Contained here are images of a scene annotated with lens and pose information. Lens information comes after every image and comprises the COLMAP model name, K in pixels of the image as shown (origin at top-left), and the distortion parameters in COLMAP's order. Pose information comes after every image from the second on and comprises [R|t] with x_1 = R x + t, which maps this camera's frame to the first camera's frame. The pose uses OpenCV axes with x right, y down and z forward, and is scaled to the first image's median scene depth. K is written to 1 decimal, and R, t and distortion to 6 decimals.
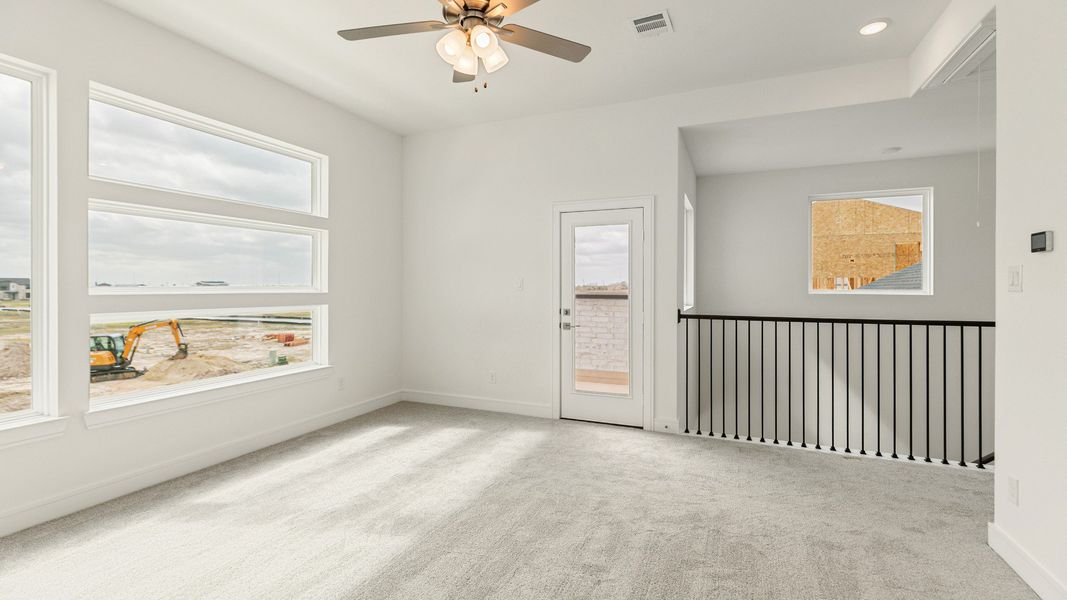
lens RADIAL K [[484.6, 0, 531.8], [0, 484.6, 292.5], [0, 0, 1]] dist [-0.000868, 0.000957]
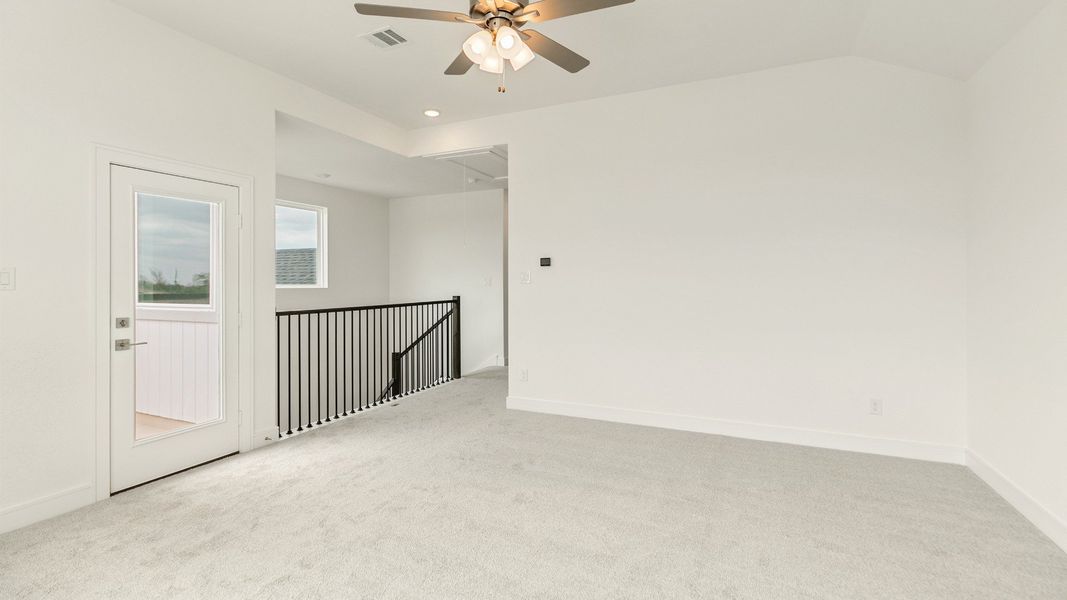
lens RADIAL K [[484.6, 0, 533.3], [0, 484.6, 291.1], [0, 0, 1]] dist [-0.000868, 0.000957]
pose [[0.000266, -0.020831, 0.999783, -0.608905], [0.016133, 0.999653, 0.020824, -0.005818], [-0.999870, 0.016124, 0.000602, 0.499804]]
